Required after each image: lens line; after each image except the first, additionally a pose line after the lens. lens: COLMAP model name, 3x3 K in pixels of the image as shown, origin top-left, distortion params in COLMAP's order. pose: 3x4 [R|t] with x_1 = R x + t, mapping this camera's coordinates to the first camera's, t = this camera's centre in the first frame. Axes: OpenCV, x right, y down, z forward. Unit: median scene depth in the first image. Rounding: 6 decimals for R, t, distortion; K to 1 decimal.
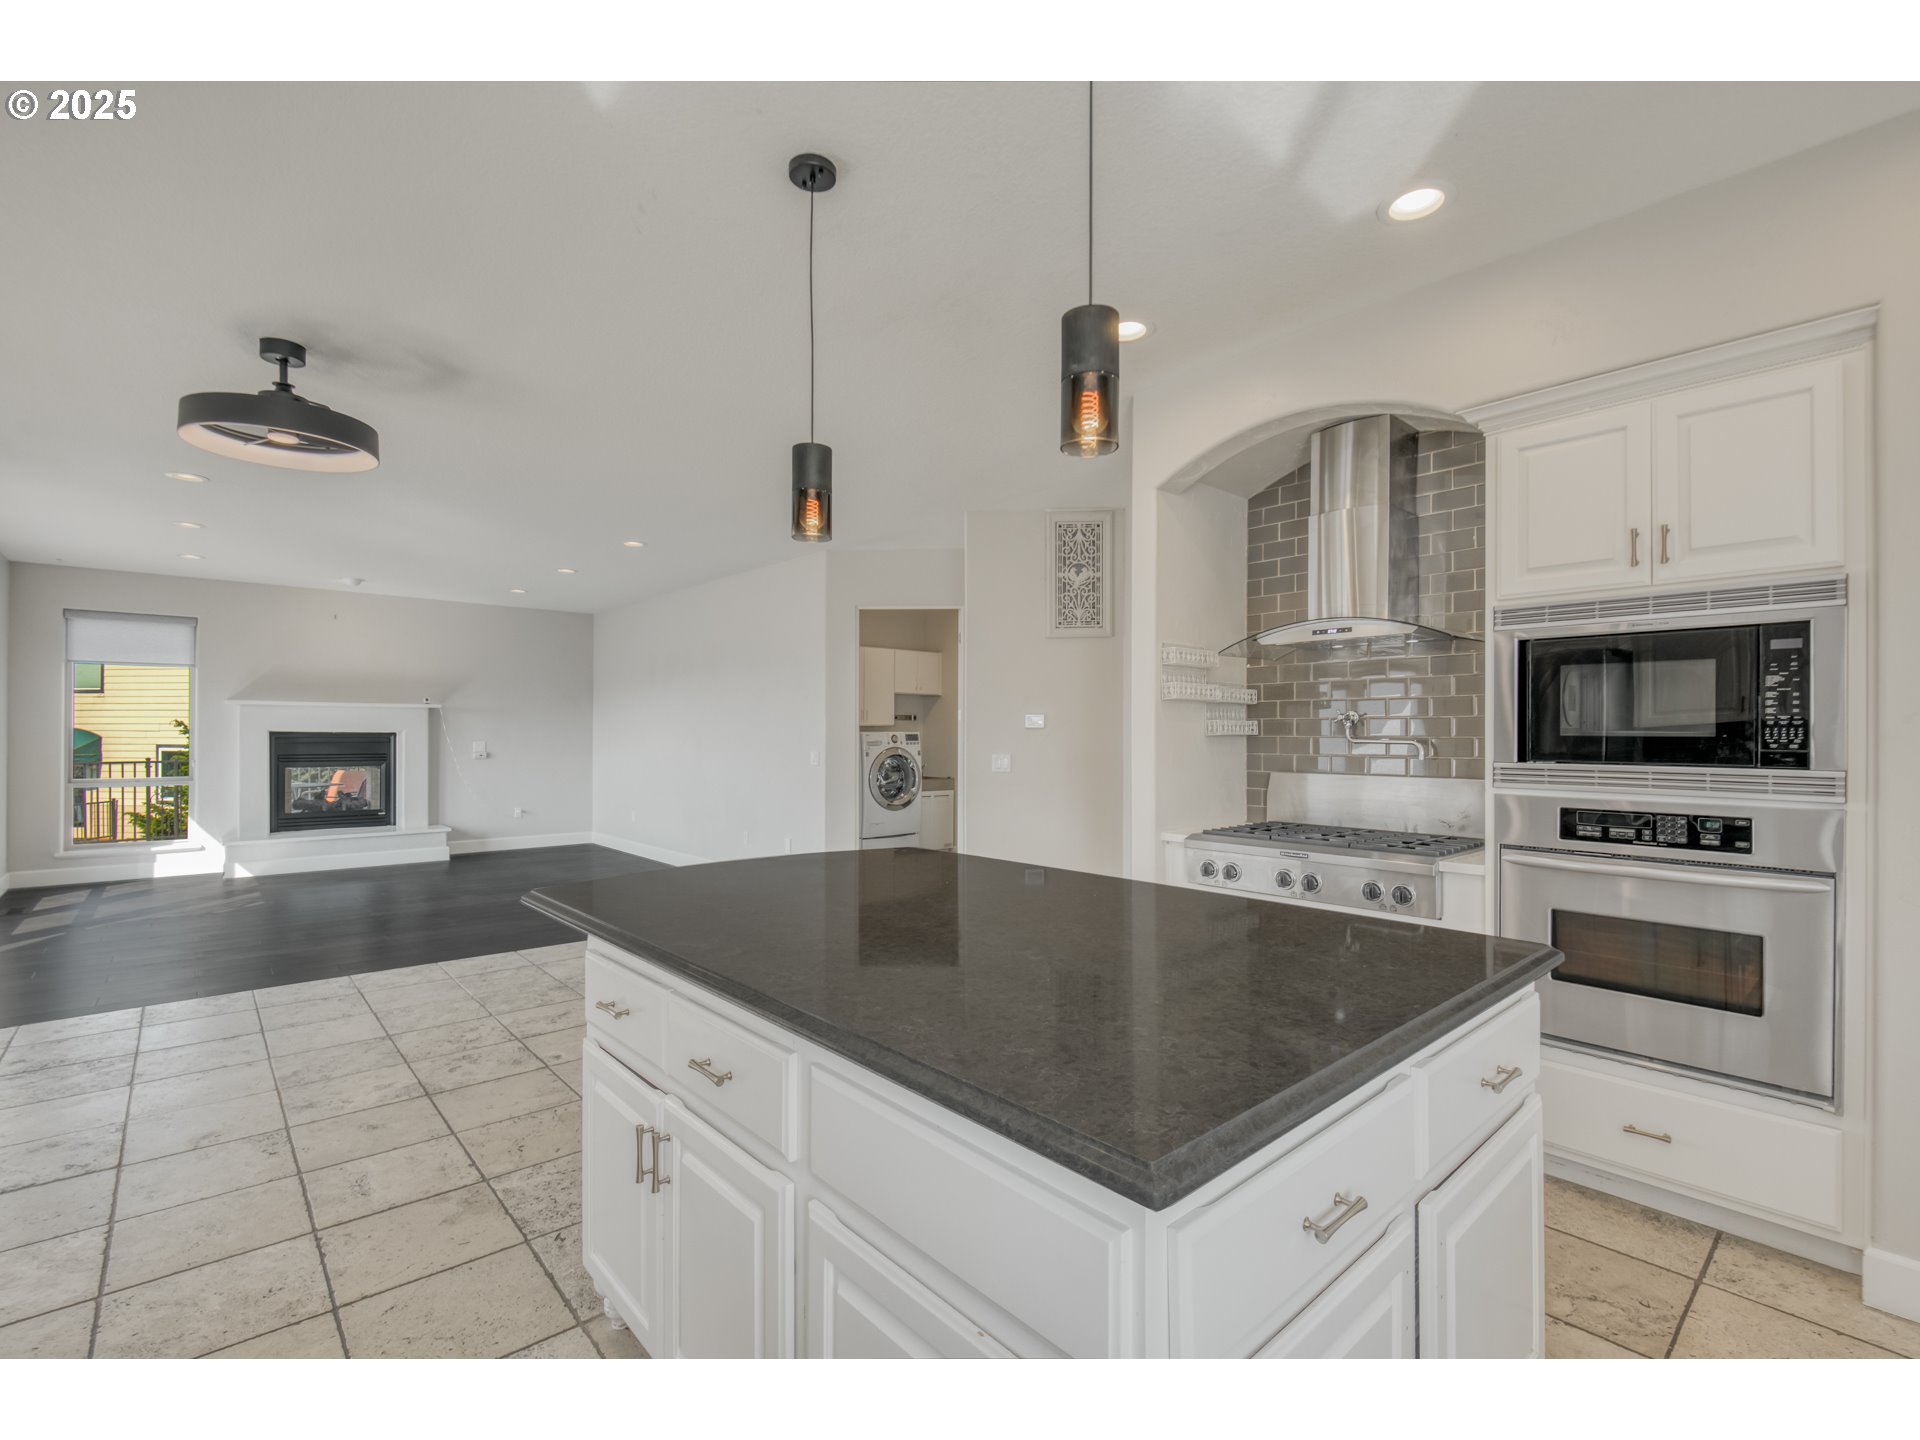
lens RADIAL K [[872.9, 0, 965.3], [0, 872.9, 722.0], [0, 0, 1]] dist [0.000605, -0.000061]
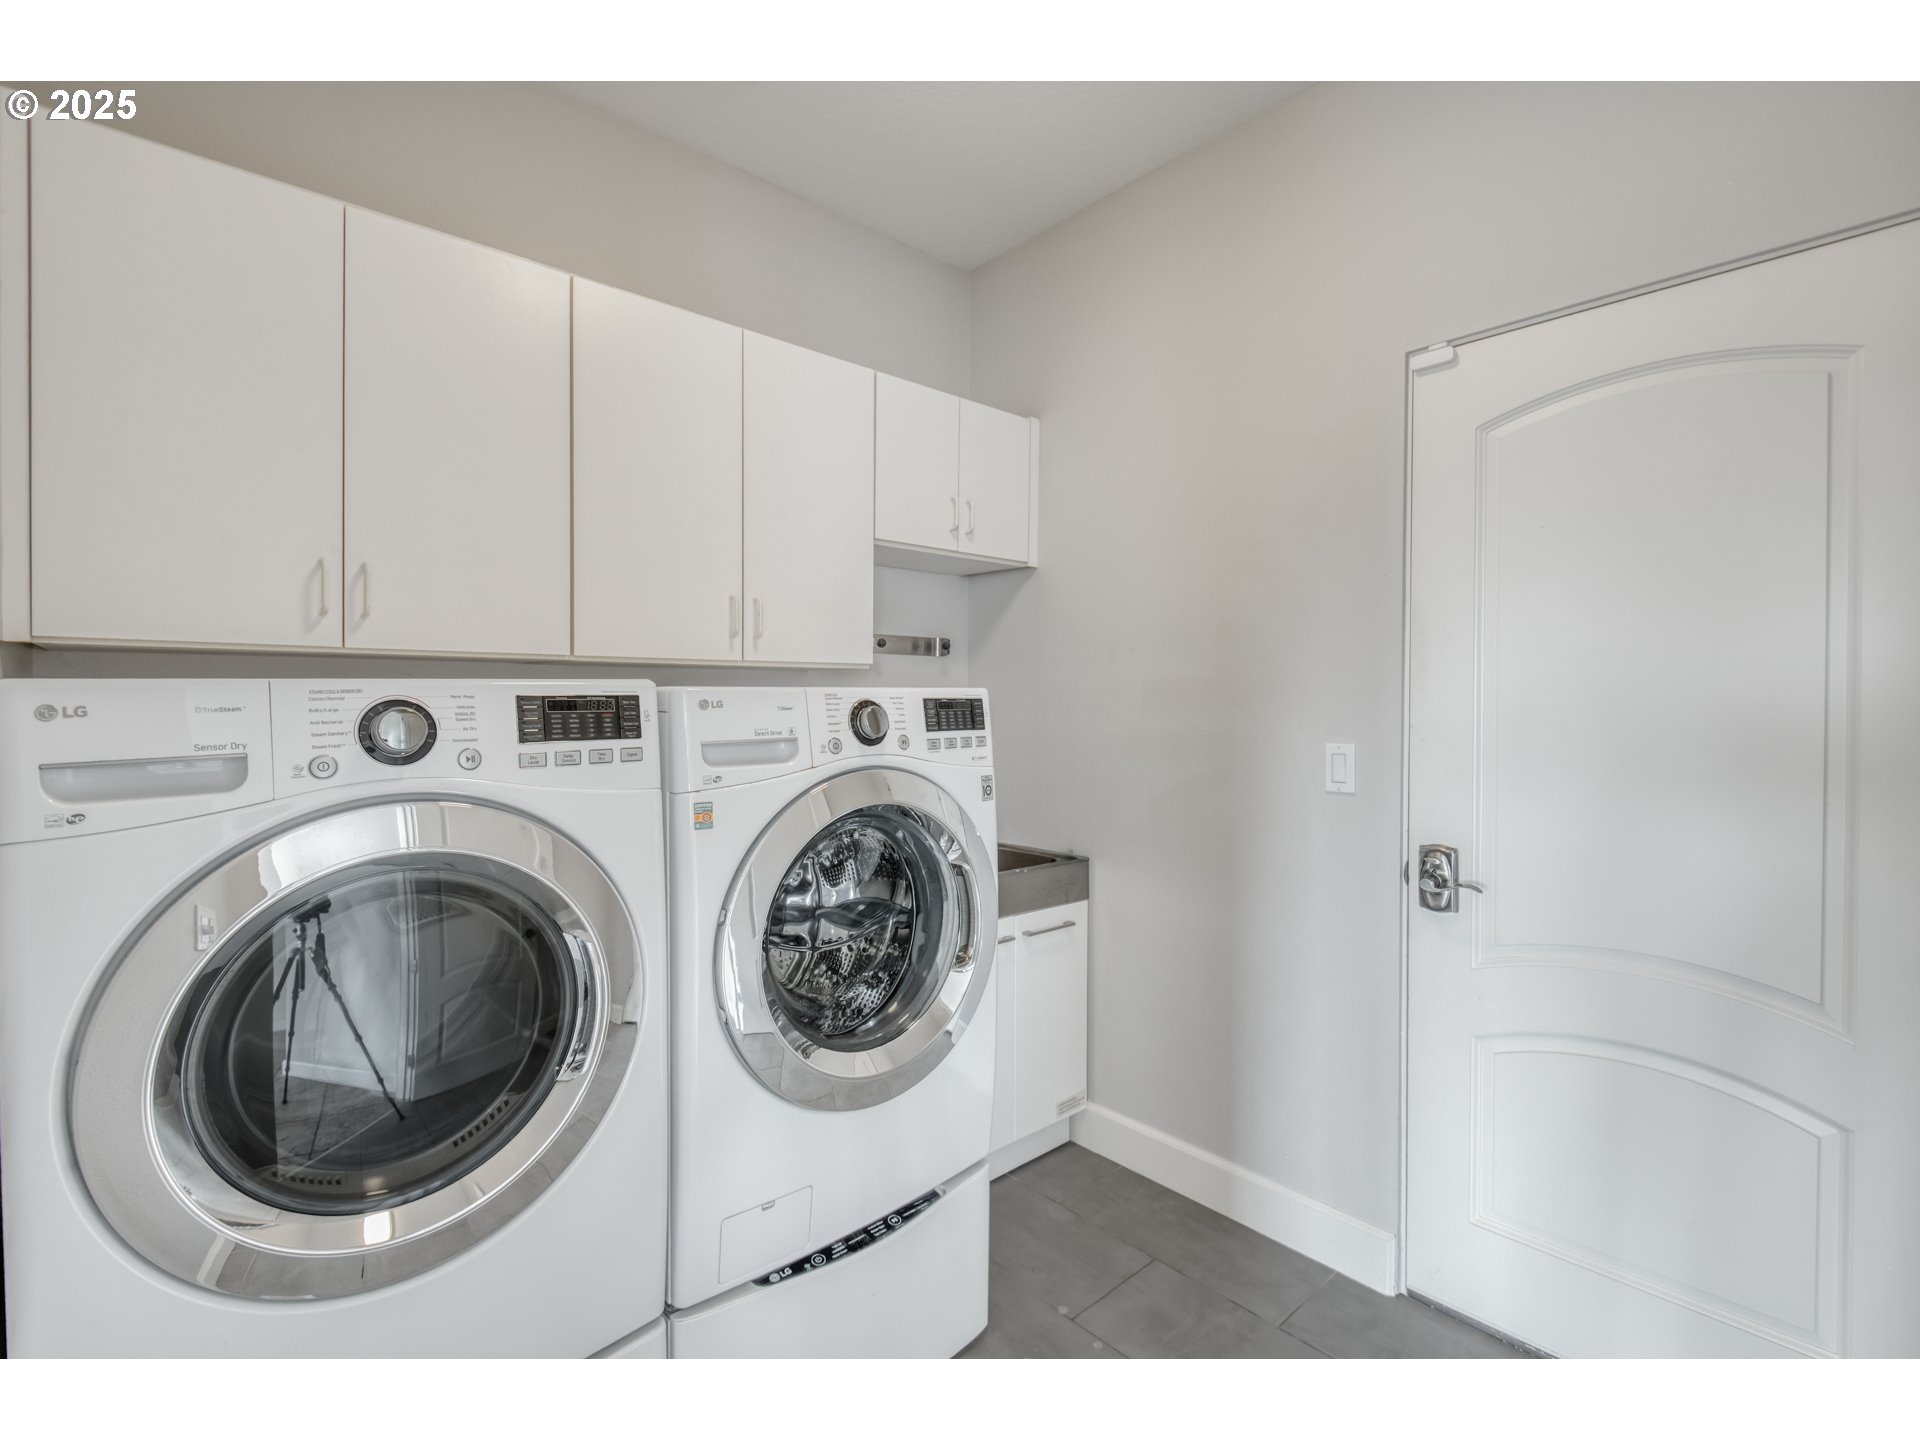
lens RADIAL K [[876.8, 0, 956.7], [0, 876.8, 712.3], [0, 0, 1]] dist [-0.014373, -0.000557]
pose [[0.999982, -0.003792, -0.004610, -0.059843], [0.003884, 0.999793, 0.019958, 0.013089], [0.004533, -0.019975, 0.999790, 0.794908]]
